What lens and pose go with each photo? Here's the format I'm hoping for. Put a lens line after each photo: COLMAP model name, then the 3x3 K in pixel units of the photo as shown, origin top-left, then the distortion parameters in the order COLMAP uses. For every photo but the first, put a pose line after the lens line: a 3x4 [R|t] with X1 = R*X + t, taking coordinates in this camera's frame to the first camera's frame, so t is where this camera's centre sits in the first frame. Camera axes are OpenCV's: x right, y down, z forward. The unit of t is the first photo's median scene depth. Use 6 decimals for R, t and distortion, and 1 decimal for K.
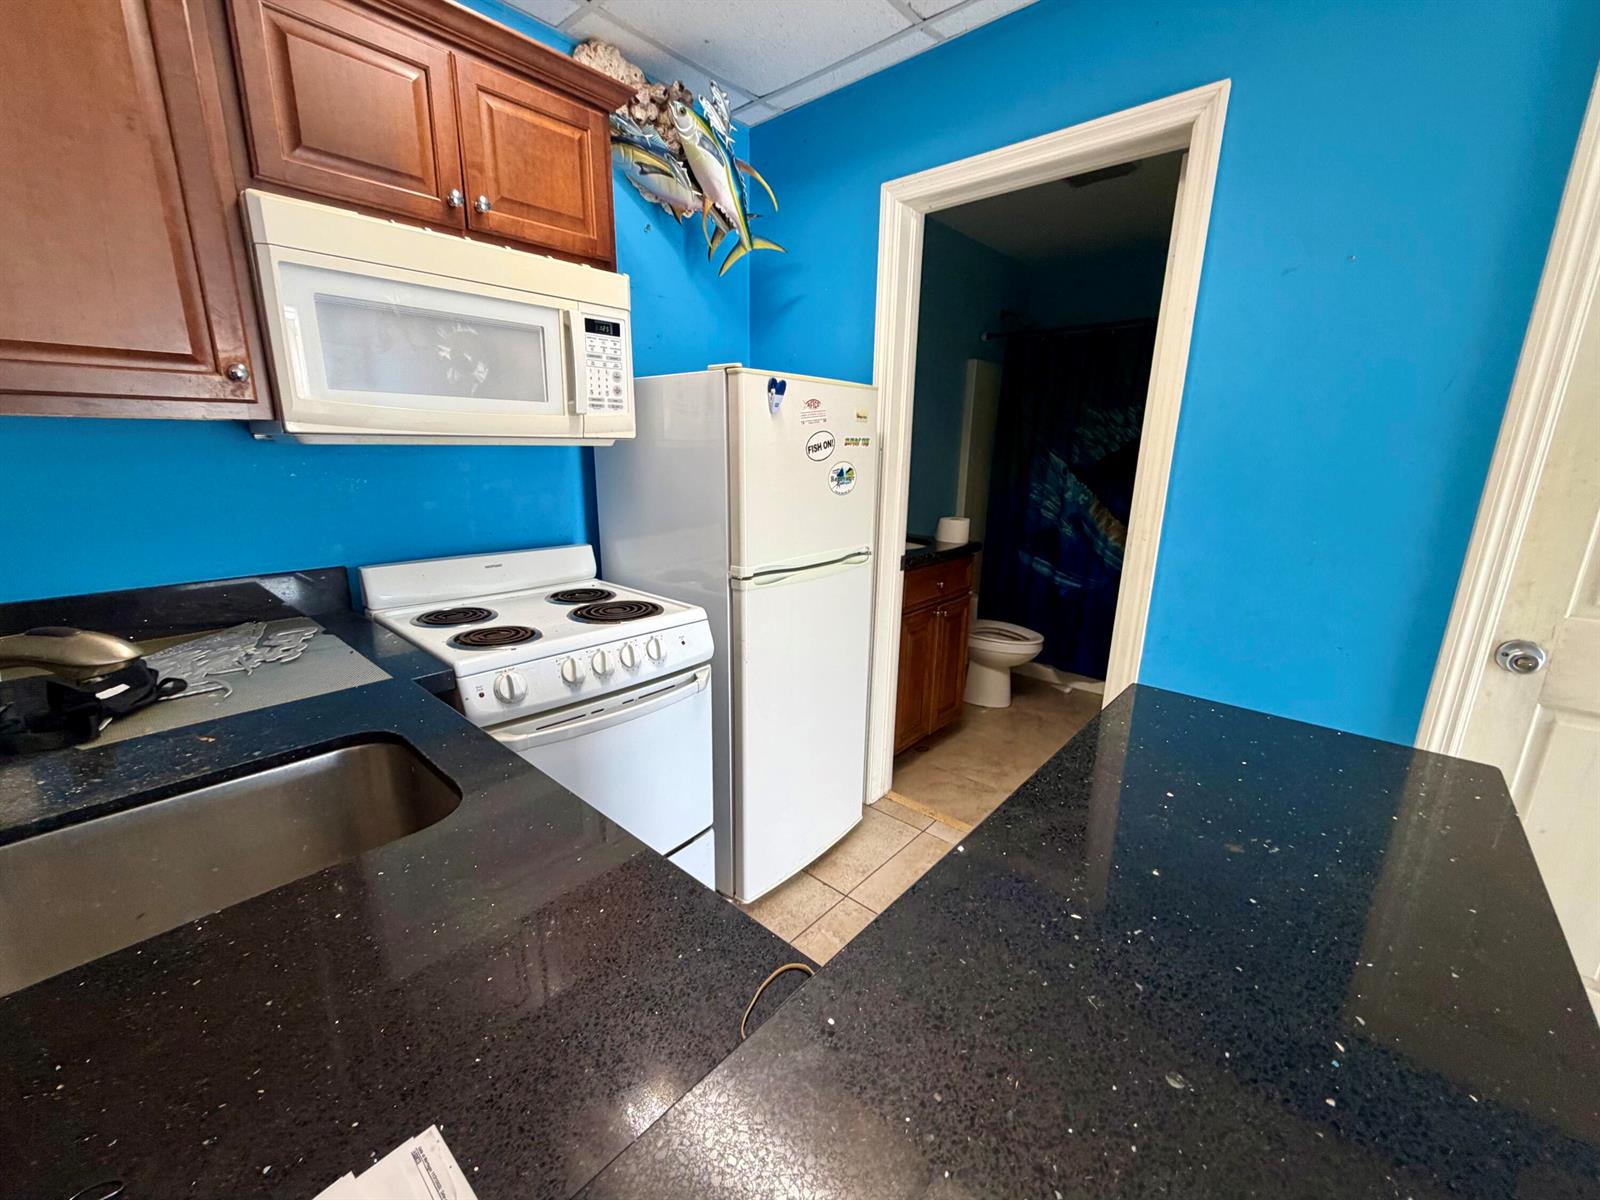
lens RADIAL K [[637.4, 0, 793.5], [0, 637.4, 601.5], [0, 0, 1]] dist [0.000586, 0.000018]
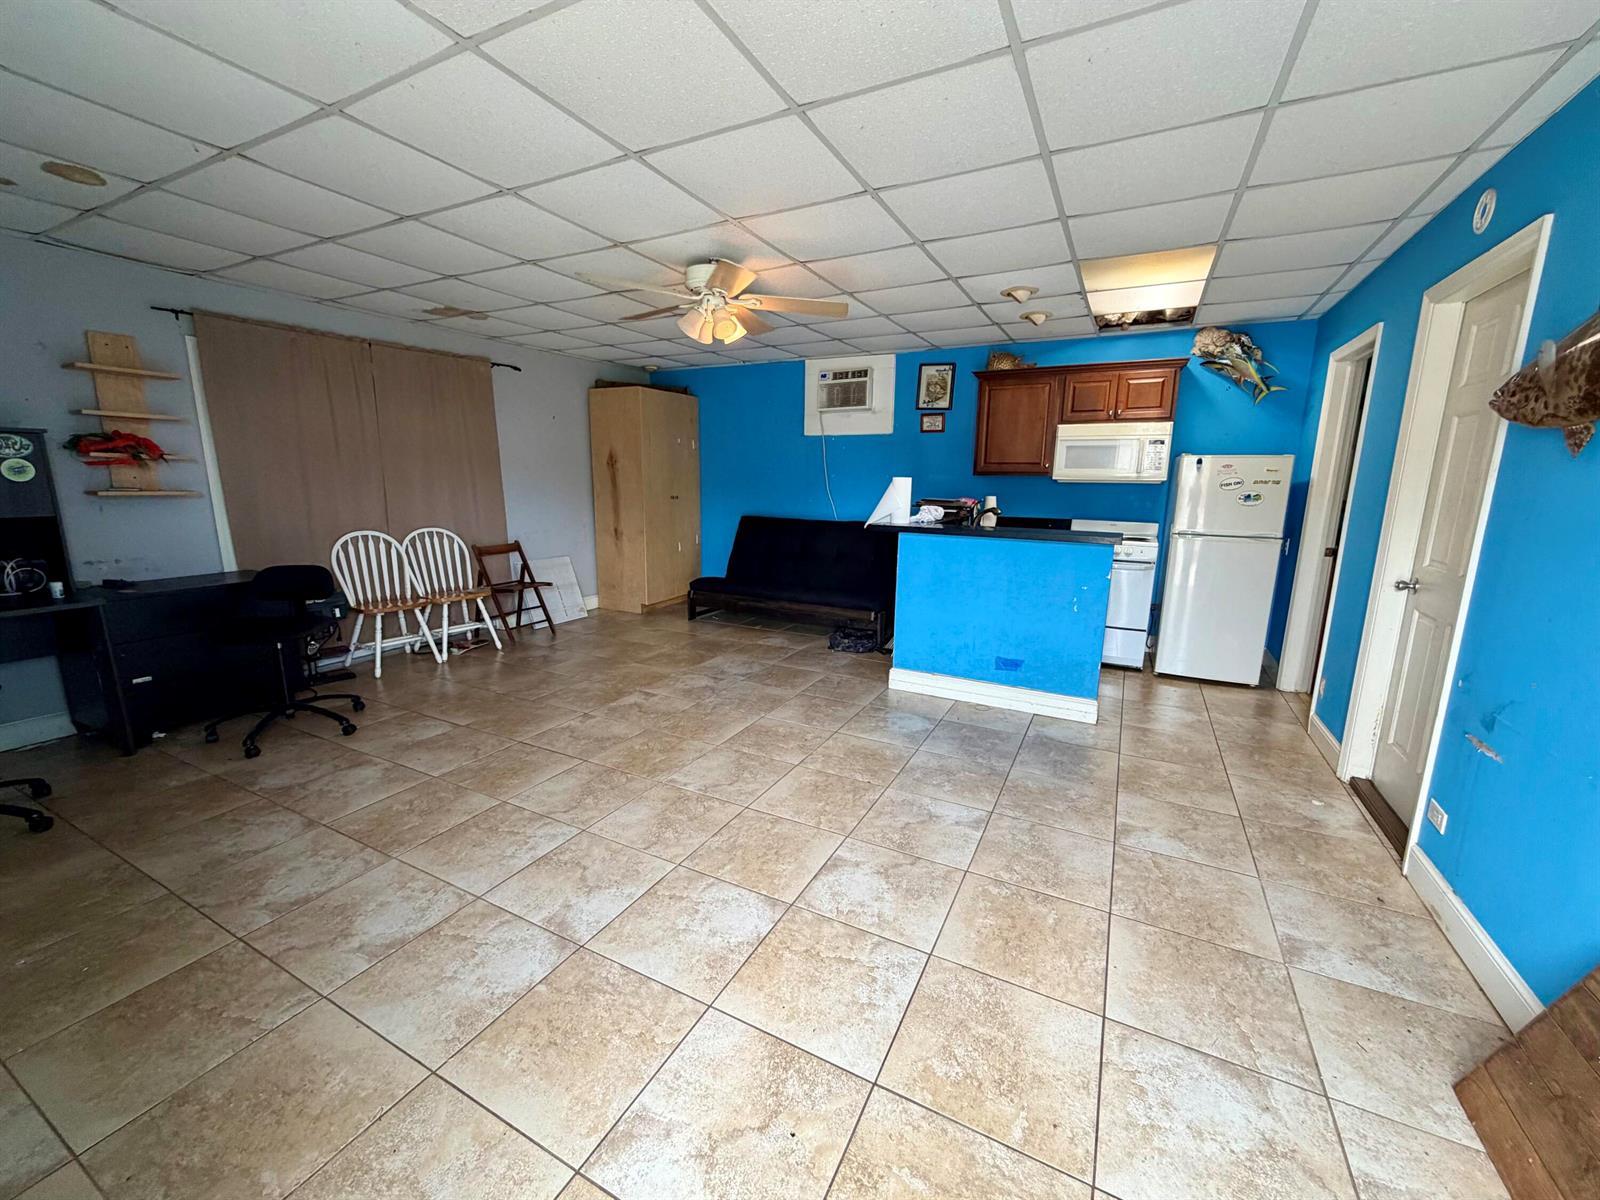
lens RADIAL K [[637.4, 0, 793.5], [0, 637.4, 601.5], [0, 0, 1]] dist [0.000586, 0.000018]
pose [[0.241430, 0.179310, -0.953708, 2.067744], [-0.241735, 0.962913, 0.119845, 0.294228], [0.939827, 0.201611, 0.275822, -1.123267]]
